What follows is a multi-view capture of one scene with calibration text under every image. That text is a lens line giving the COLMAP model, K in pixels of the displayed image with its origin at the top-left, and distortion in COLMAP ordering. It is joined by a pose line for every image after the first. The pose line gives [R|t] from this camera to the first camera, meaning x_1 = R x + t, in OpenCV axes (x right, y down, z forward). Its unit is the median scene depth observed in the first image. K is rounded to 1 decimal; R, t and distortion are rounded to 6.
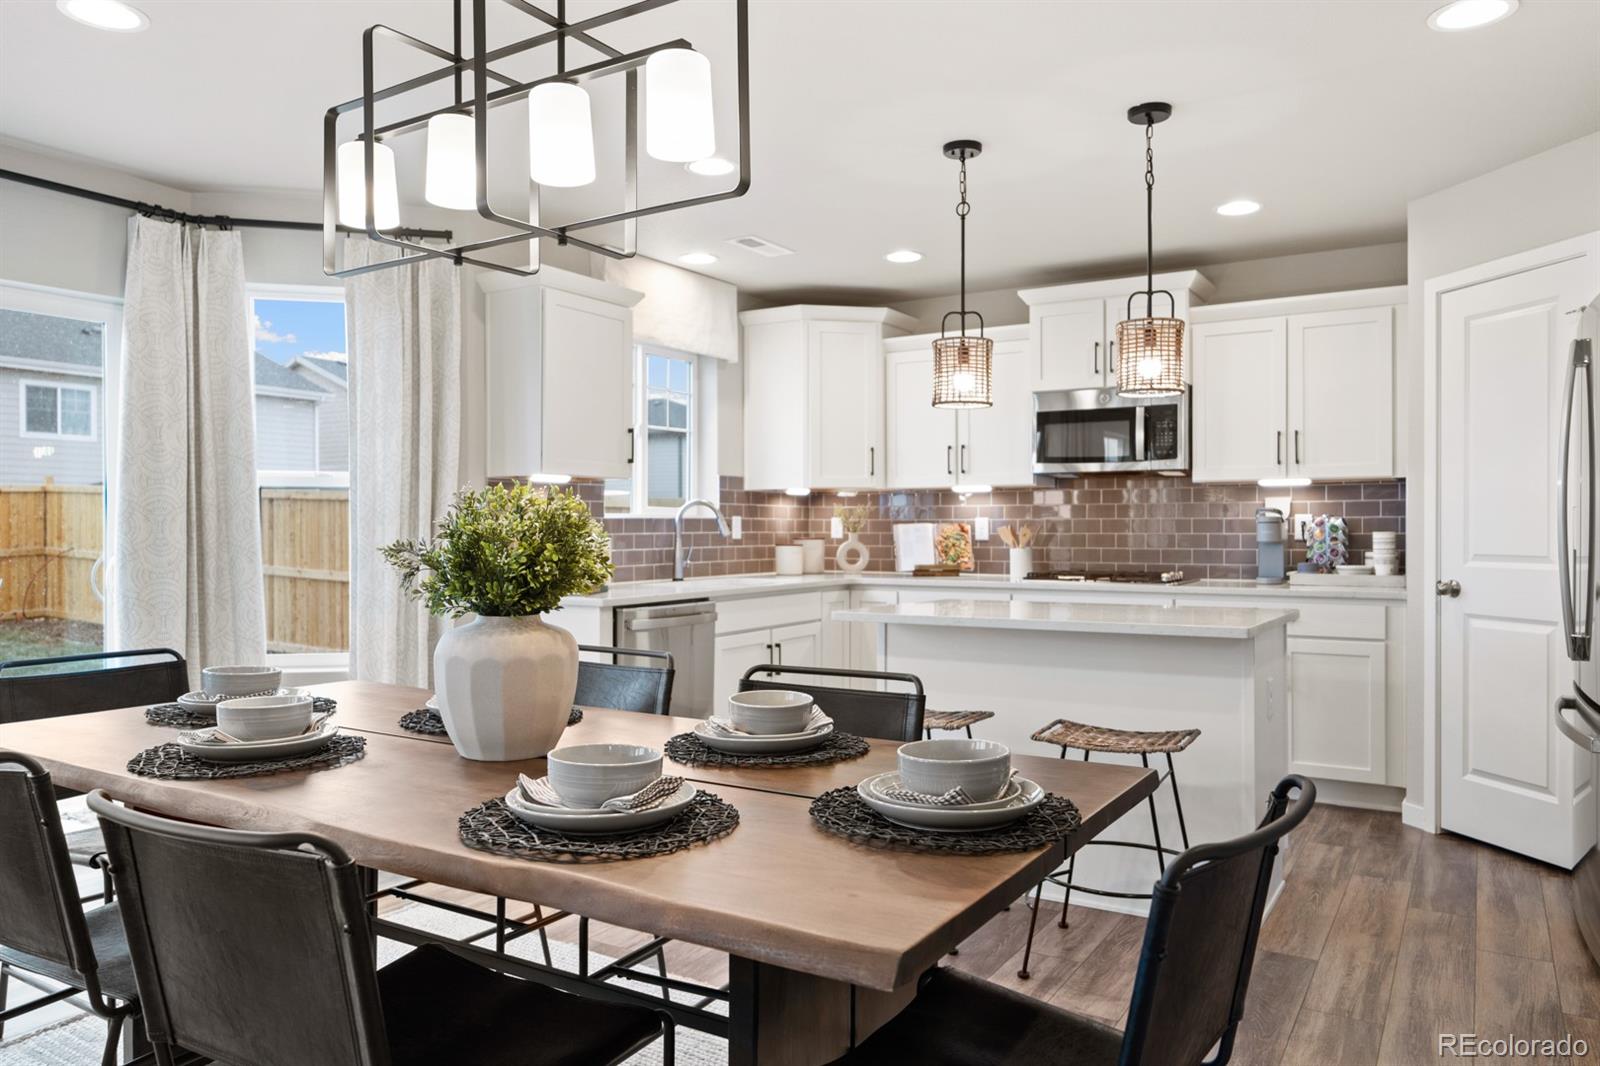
lens RADIAL K [[1088.8, 0, 816.2], [0, 1088.8, 538.4], [0, 0, 1]] dist [-0.004422, 0.003431]
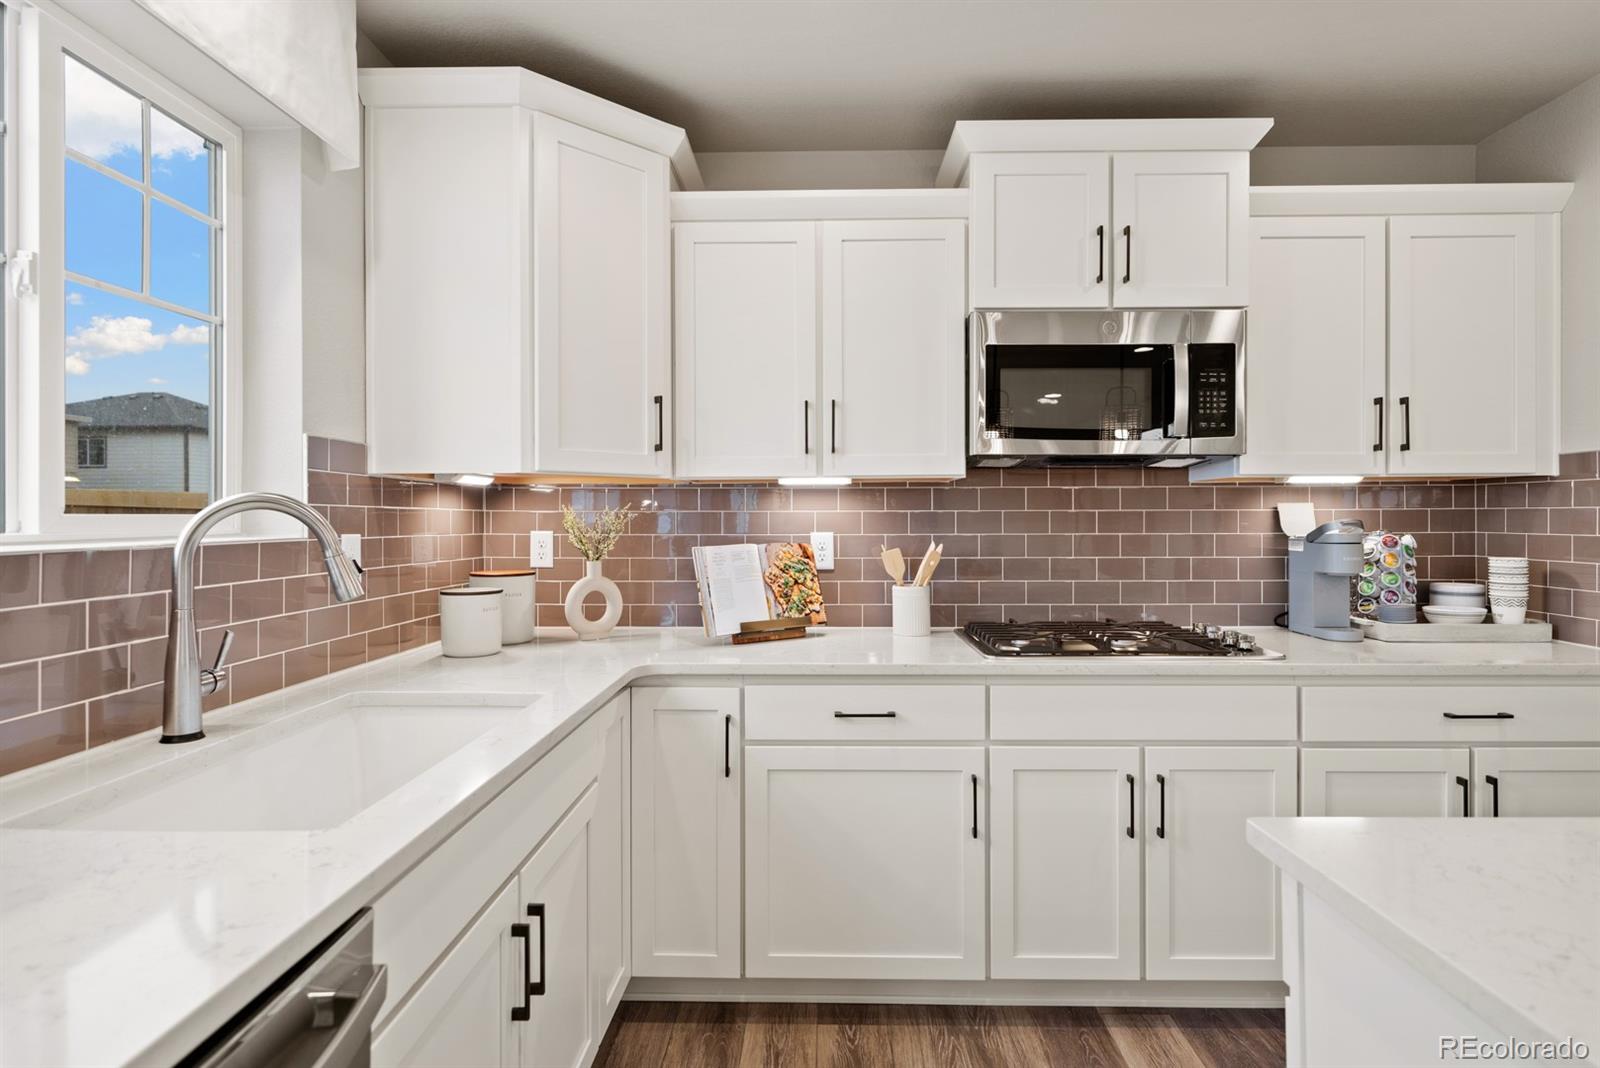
lens RADIAL K [[820.1, 0, 812.2], [0, 820.1, 535.1], [0, 0, 1]] dist [-0.001623, -0.000585]
pose [[0.861489, -0.009913, 0.507679, -0.086719], [0.006265, 0.999941, 0.008893, -0.022951], [-0.507737, -0.004481, 0.861500, 0.675146]]
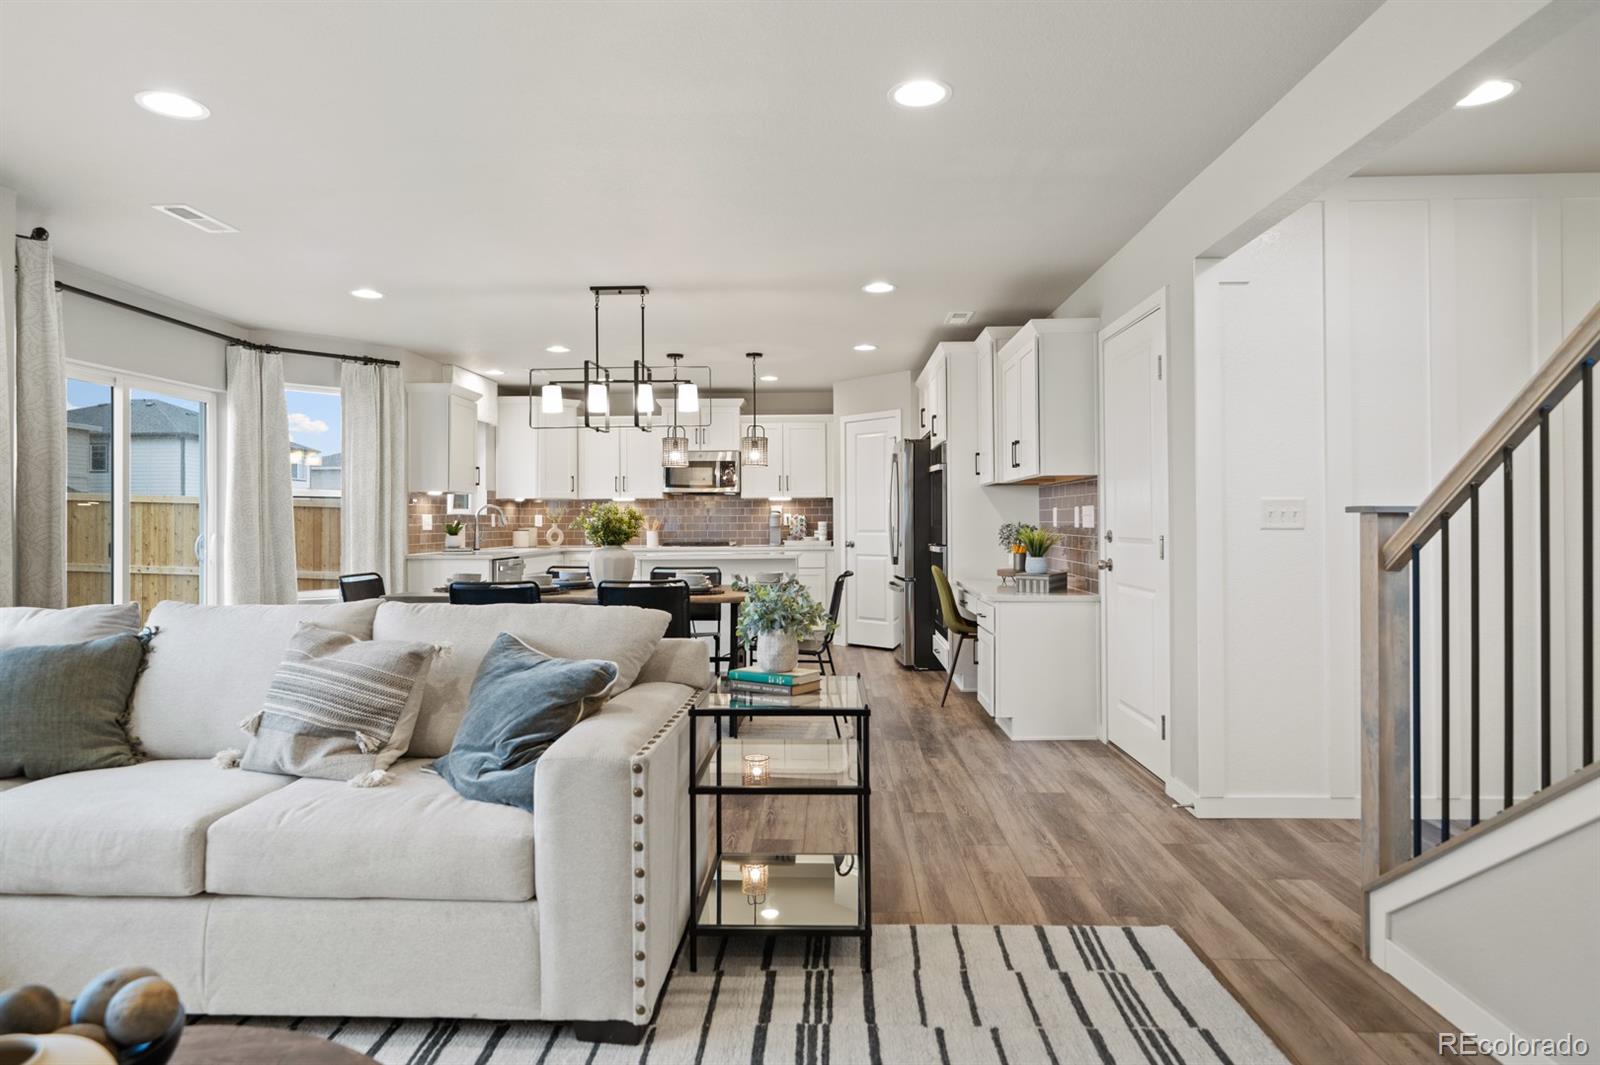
lens RADIAL K [[915.4, 0, 800.2], [0, 915.4, 533.0], [0, 0, 1]] dist [-0.005215, -0.000319]
pose [[0.869572, -0.007494, 0.493750, -0.395512], [0.008105, 0.999967, 0.000901, 0.013498], [-0.493740, 0.003218, 0.869603, -0.545429]]
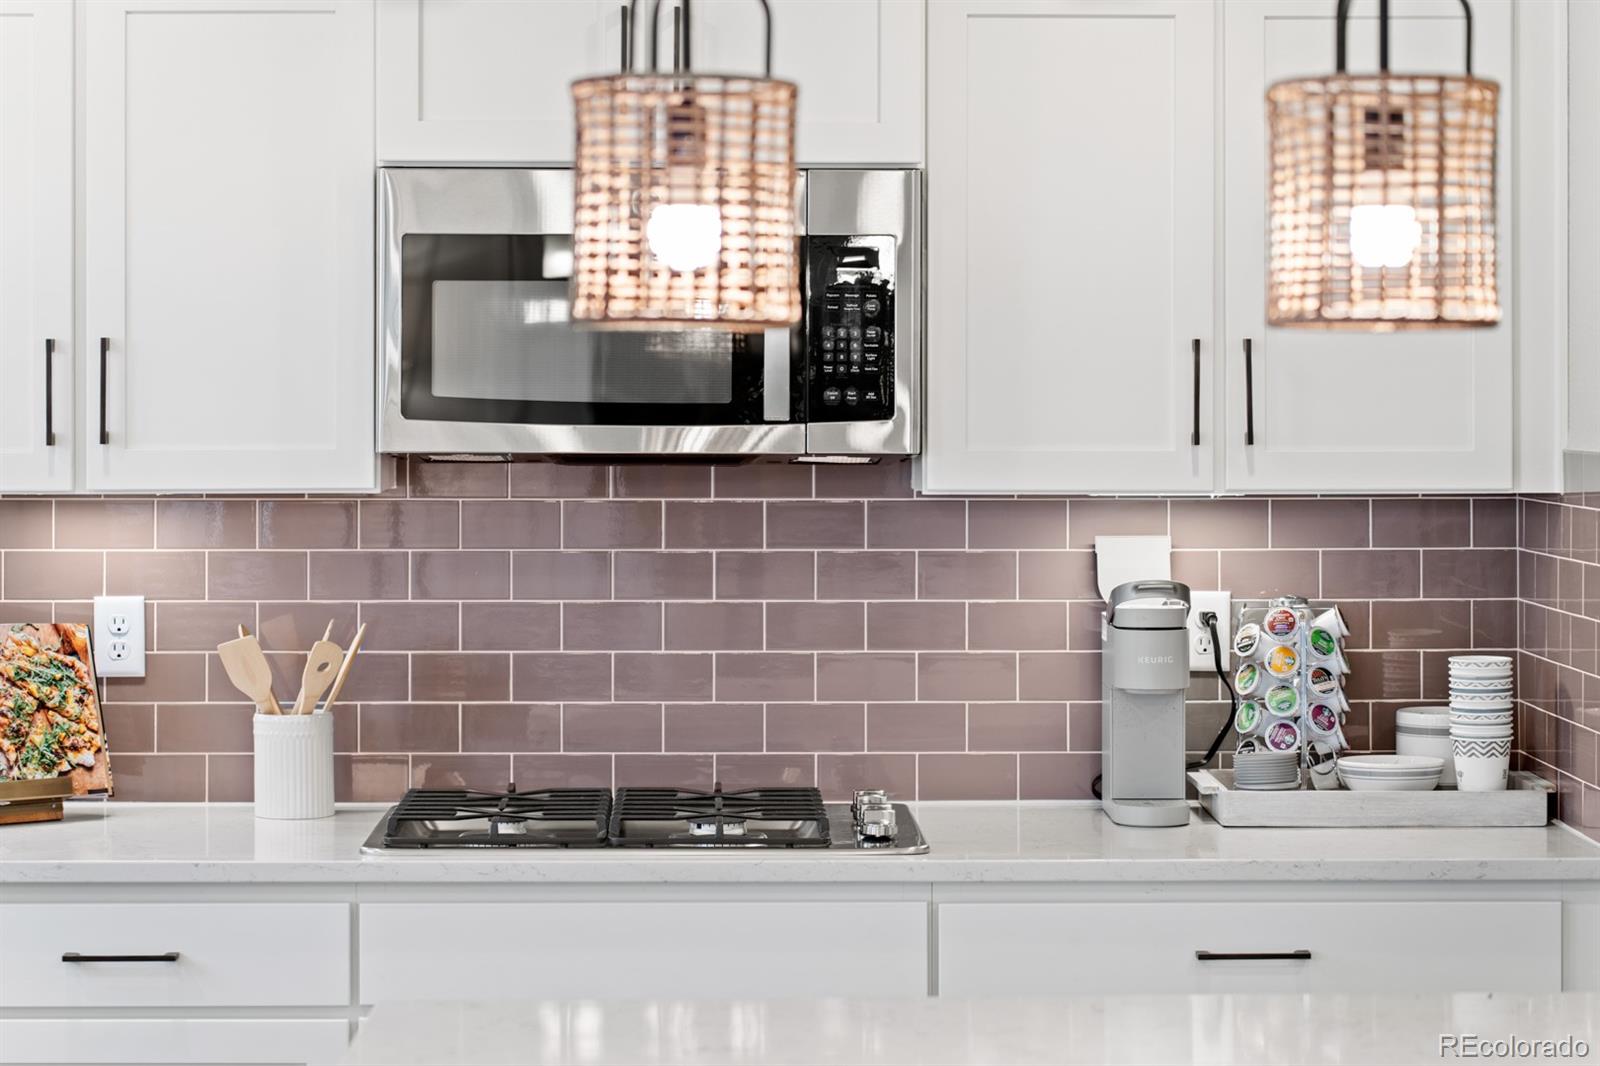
lens RADIAL K [[3589.0, 0, 801.9], [0, 3589.0, 520.2], [0, 0, 1]] dist [-0.003763, 0.000000]
pose [[0.840515, -0.014992, 0.541581, -0.207485], [0.003139, 0.999735, 0.022802, -0.062779], [-0.541779, -0.017466, 0.840339, 0.168749]]
